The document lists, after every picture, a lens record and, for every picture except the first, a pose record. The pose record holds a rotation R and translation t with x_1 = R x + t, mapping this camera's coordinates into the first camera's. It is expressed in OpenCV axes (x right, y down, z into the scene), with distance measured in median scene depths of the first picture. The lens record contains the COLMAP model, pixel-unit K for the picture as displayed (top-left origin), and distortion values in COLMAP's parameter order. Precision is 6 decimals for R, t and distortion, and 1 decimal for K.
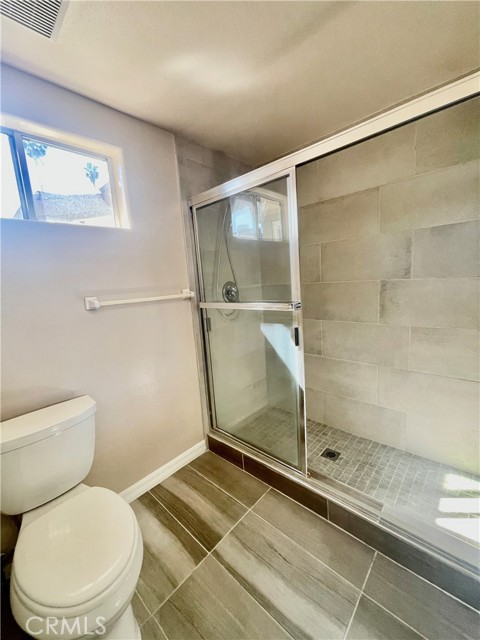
lens RADIAL K [[261.1, 0, 239.5], [0, 261.1, 316.6], [0, 0, 1]] dist [0.008594, 0.000837]
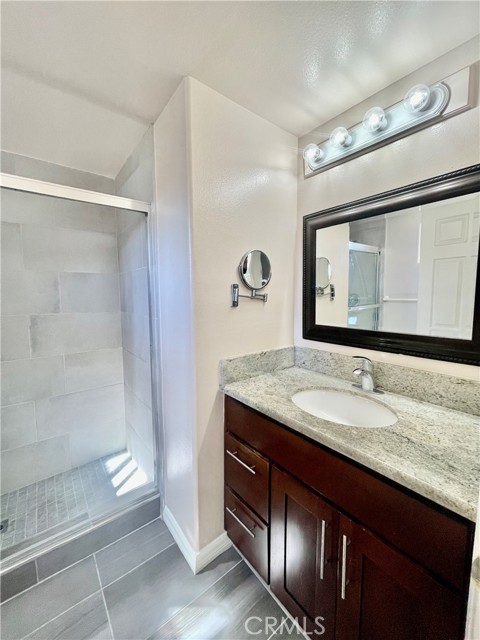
lens RADIAL K [[261.1, 0, 240.8], [0, 261.1, 318.6], [0, 0, 1]] dist [0.008594, 0.000837]
pose [[0.153140, -0.026476, 0.987850, -0.354107], [0.141127, 0.989981, 0.004655, -0.015724], [-0.978075, 0.138700, 0.155342, 0.052409]]
